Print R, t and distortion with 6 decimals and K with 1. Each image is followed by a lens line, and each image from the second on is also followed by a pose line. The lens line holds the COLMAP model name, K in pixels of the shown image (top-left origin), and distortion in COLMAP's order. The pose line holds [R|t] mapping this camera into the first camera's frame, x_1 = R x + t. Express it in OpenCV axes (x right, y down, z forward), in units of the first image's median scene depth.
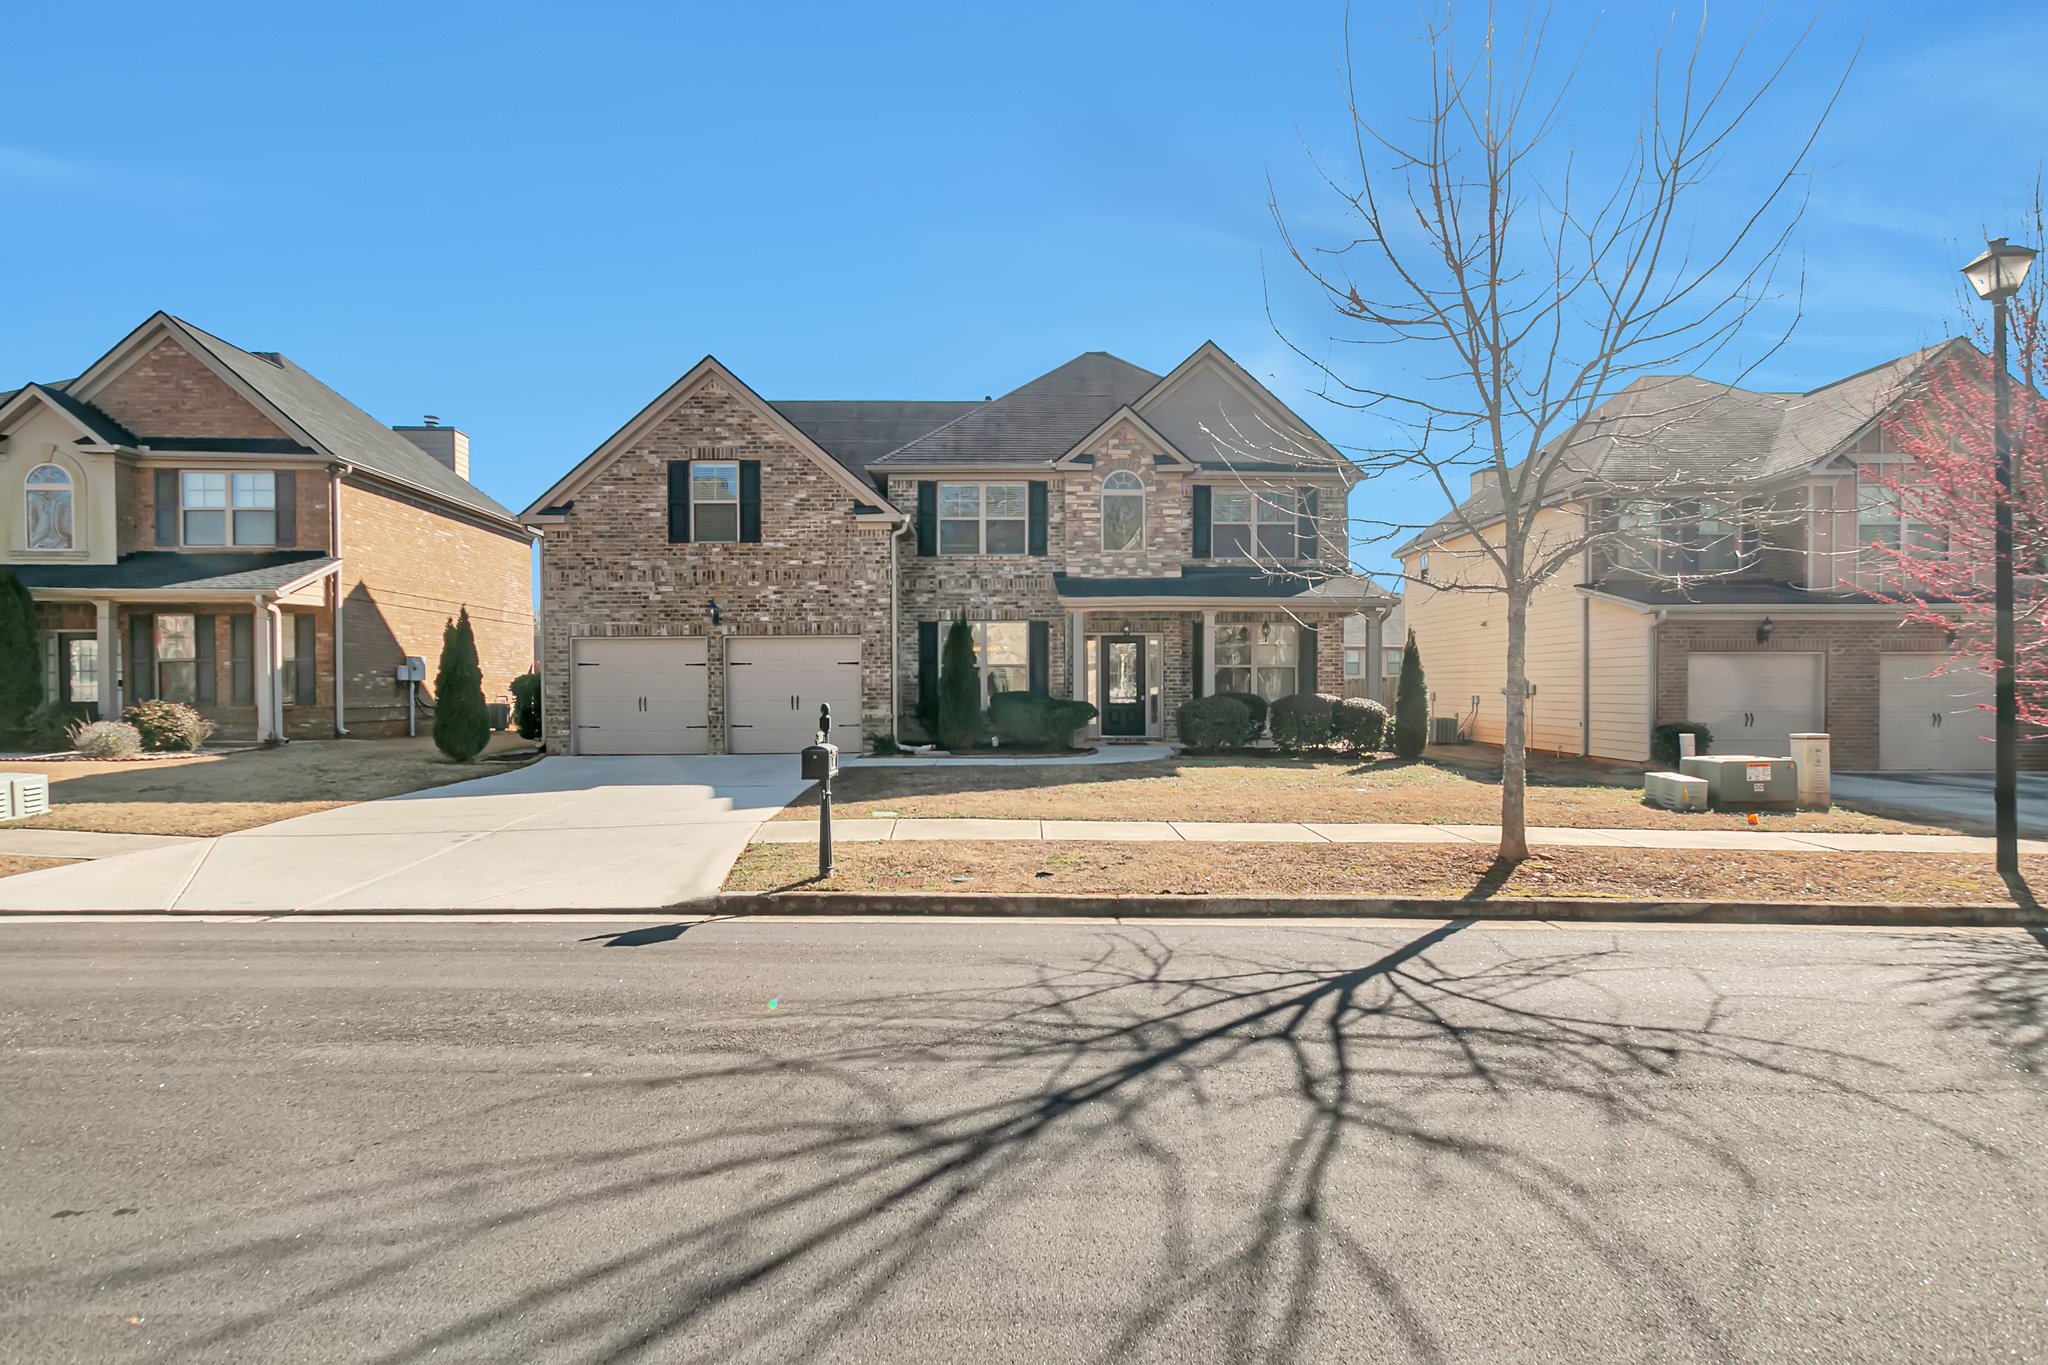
lens RADIAL K [[1020.8, 0, 1025.3], [0, 1020.8, 716.3], [0, 0, 1]] dist [-0.016684, 0.000349]
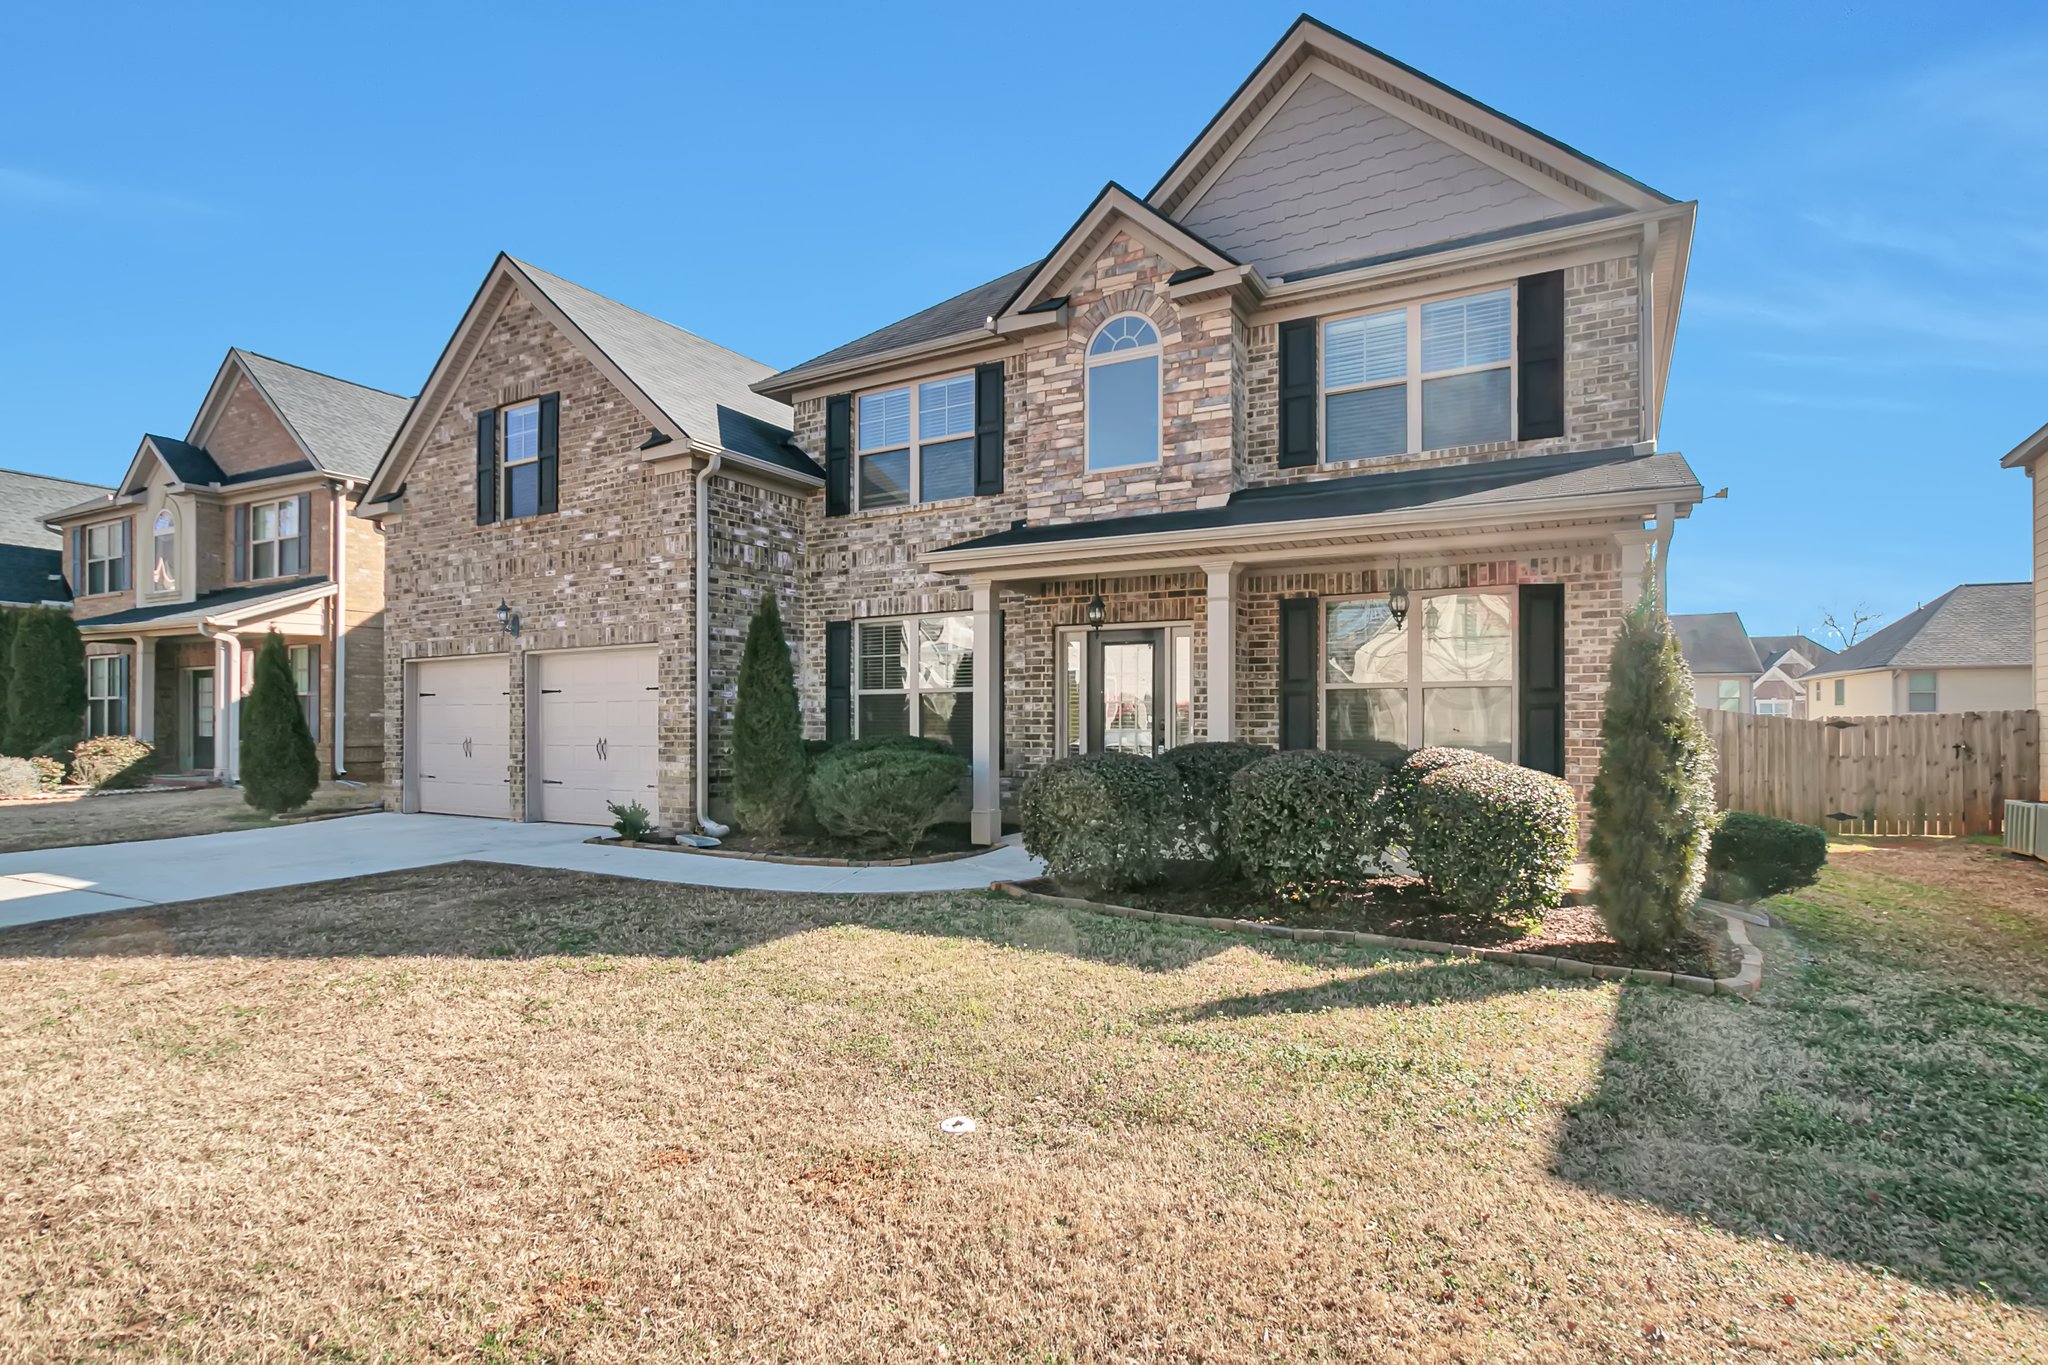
lens RADIAL K [[1020.8, 0, 1025.3], [0, 1020.8, 716.3], [0, 0, 1]] dist [-0.016684, 0.000349]
pose [[0.855699, 0.000369, -0.517474, 0.332591], [-0.020320, 0.999252, -0.032889, -0.018113], [0.517075, 0.038659, 0.855067, 0.554094]]
